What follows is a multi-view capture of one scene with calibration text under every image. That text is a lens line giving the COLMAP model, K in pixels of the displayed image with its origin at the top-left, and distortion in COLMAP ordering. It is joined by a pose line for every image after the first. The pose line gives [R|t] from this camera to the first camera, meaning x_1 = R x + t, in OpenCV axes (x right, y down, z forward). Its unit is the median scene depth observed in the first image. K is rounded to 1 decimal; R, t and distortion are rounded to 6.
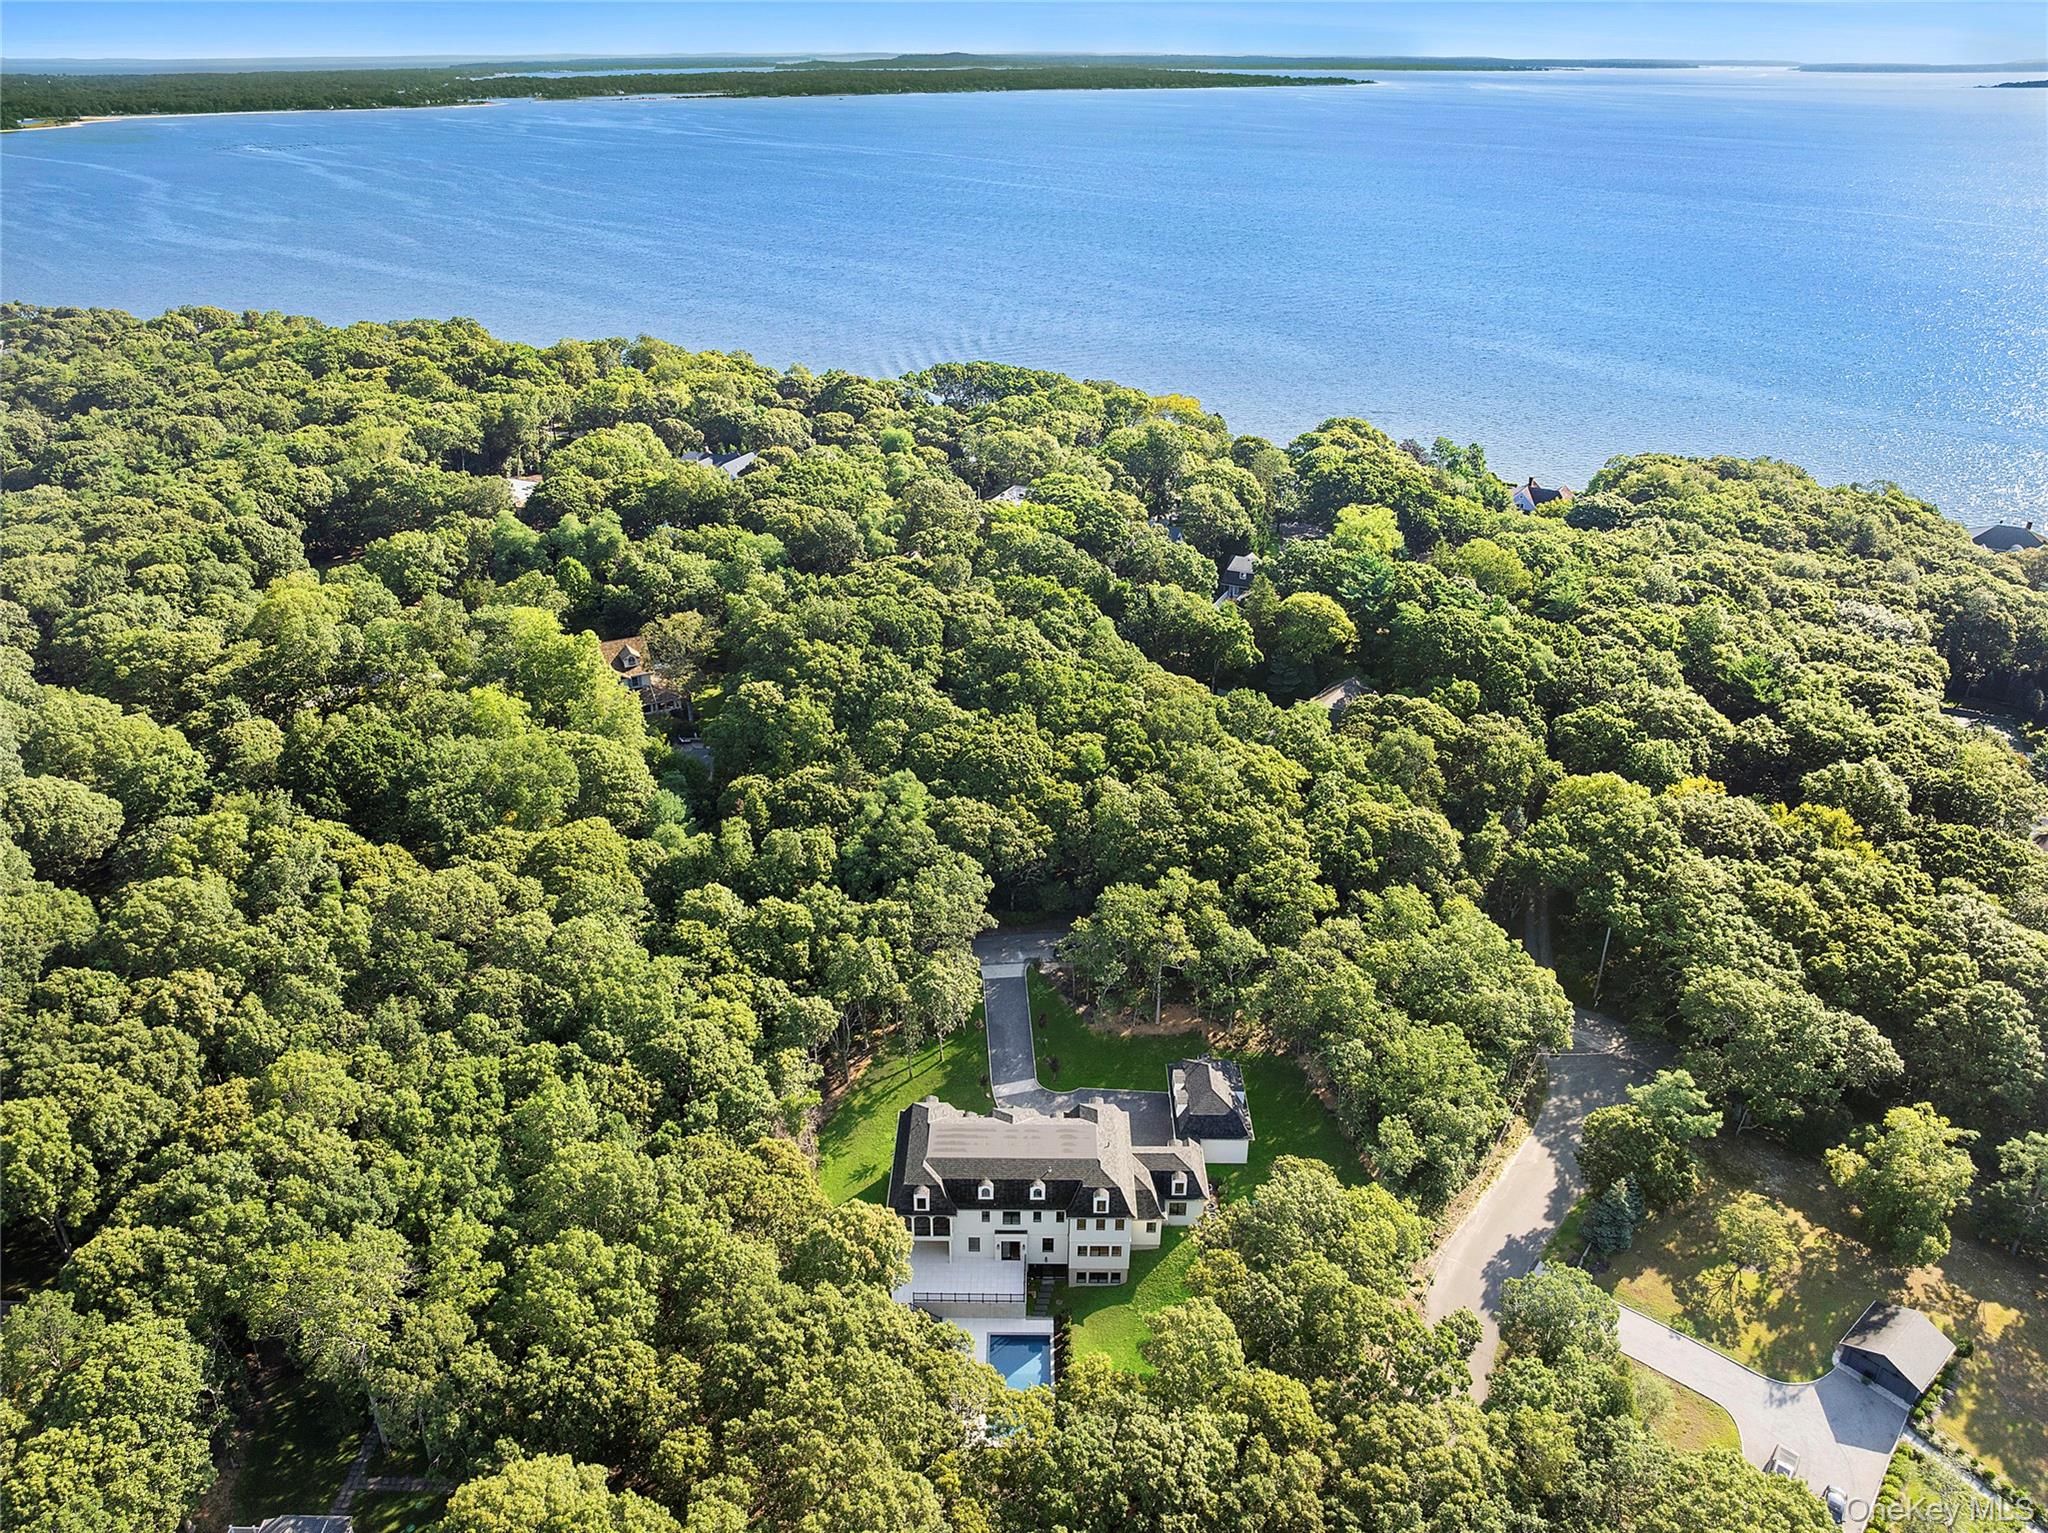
lens RADIAL K [[1420.2, 0, 1024.0], [0, 1420.2, 766.5], [0, 0, 1]] dist [-0.040368, 0.003851]
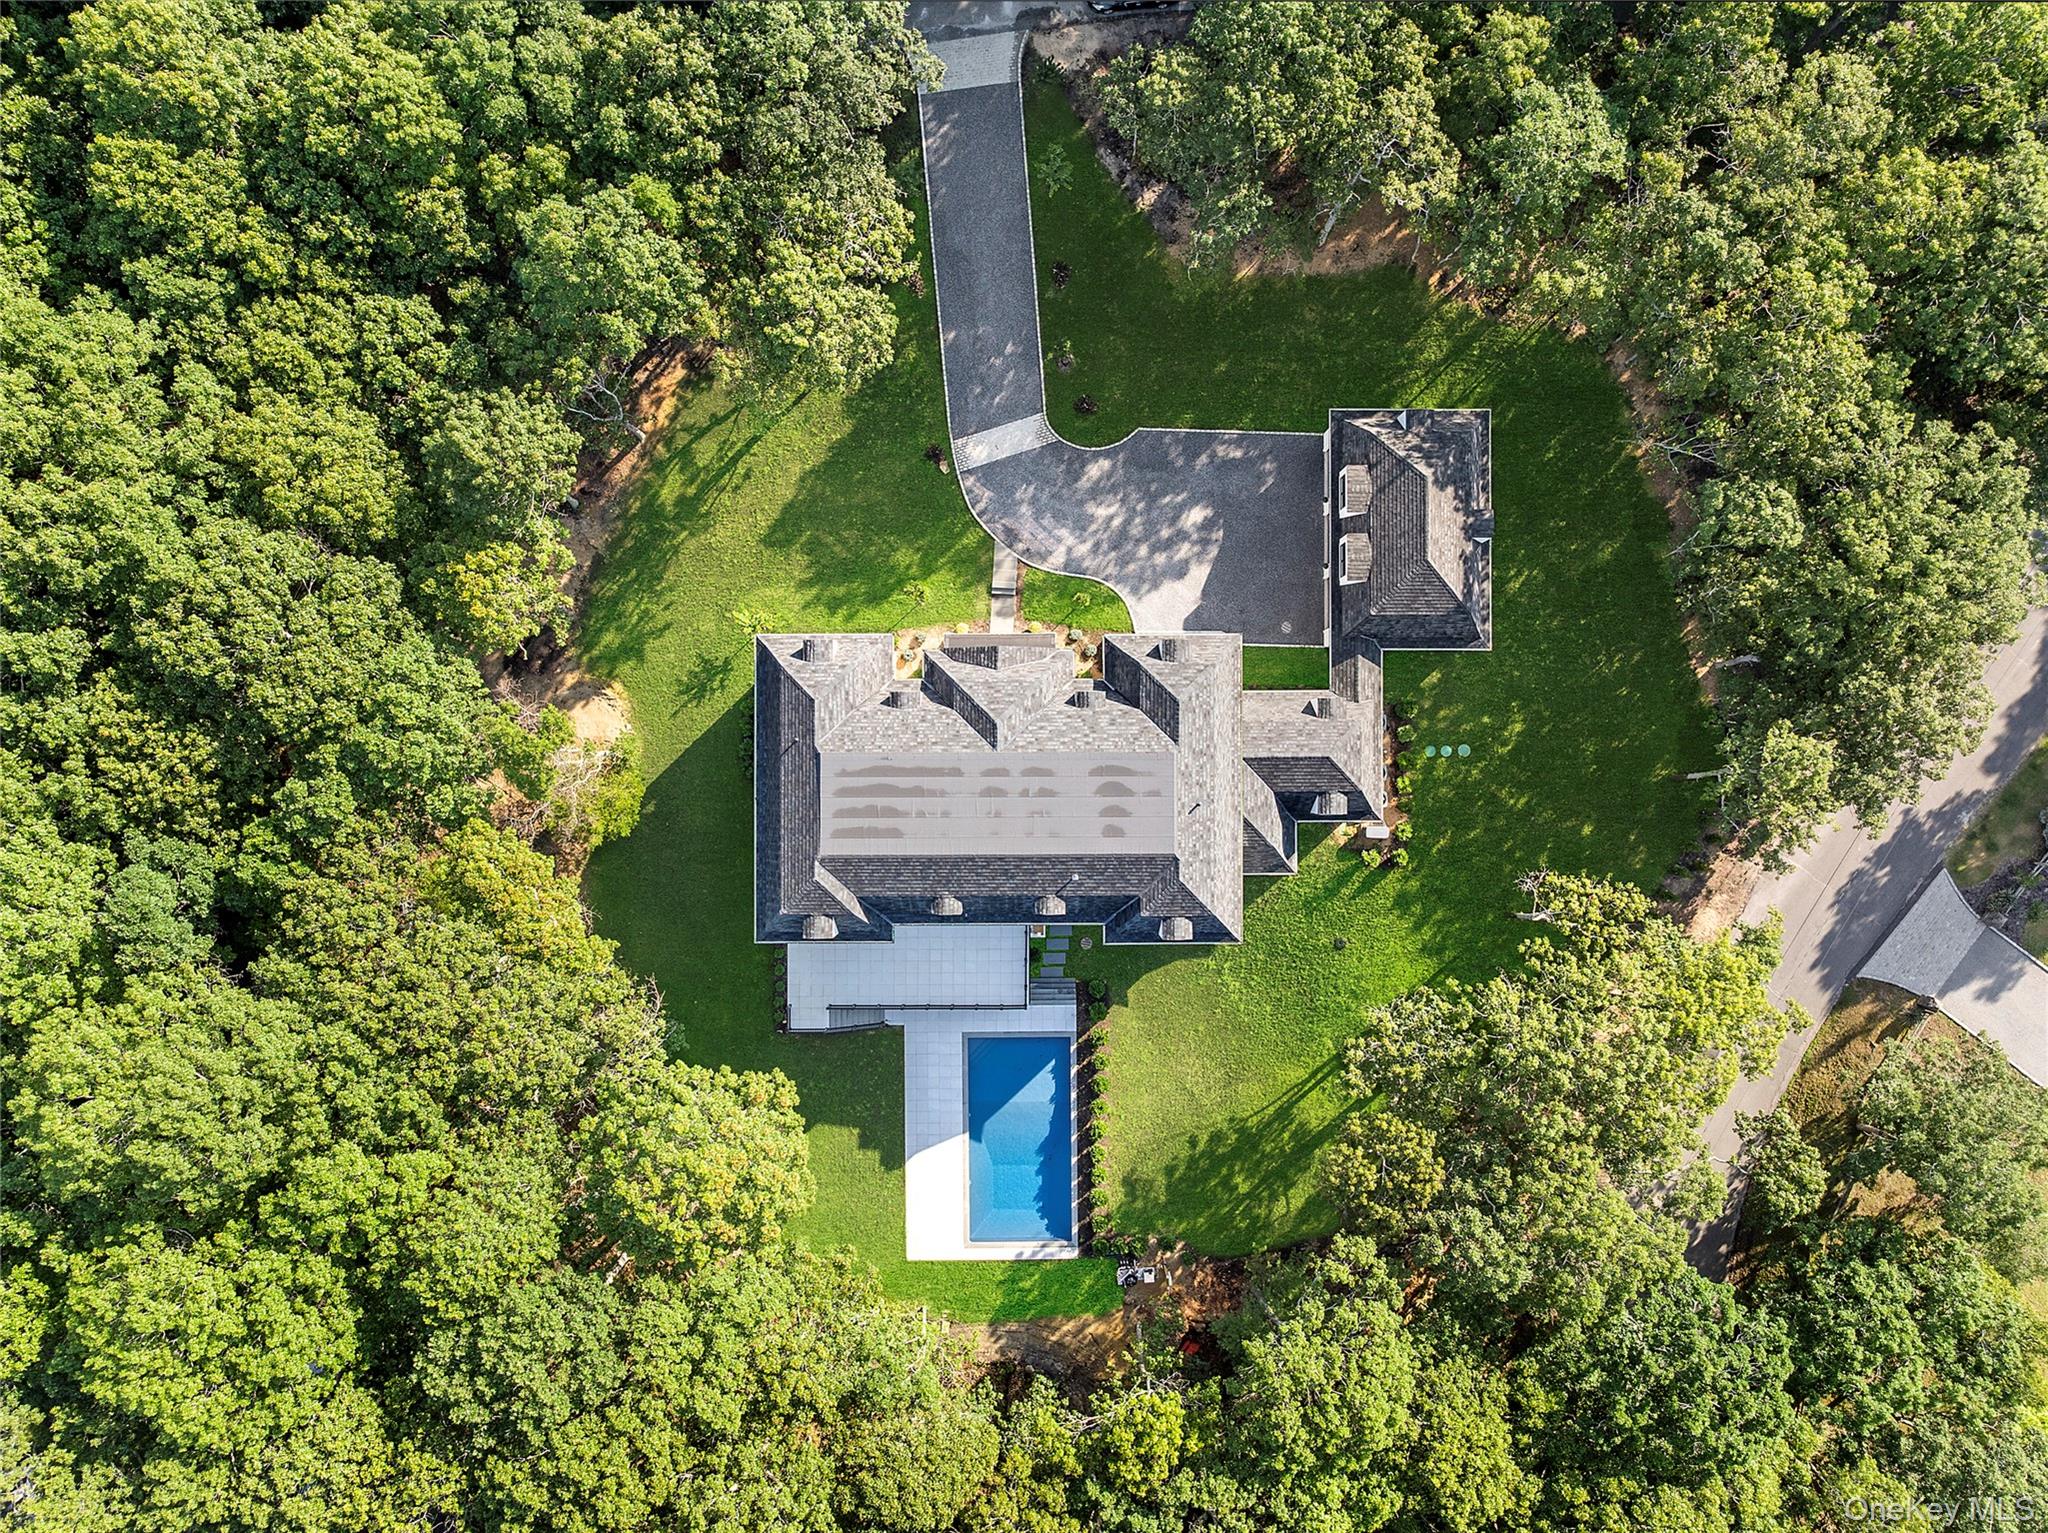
lens RADIAL K [[1420.2, 0, 1024.0], [0, 1420.2, 766.5], [0, 0, 1]] dist [-0.040368, 0.003851]
pose [[0.999932, -0.011377, 0.002518, -0.000664], [0.002836, 0.447209, 0.894425, -0.161211], [-0.011302, -0.894357, 0.447211, 0.768541]]
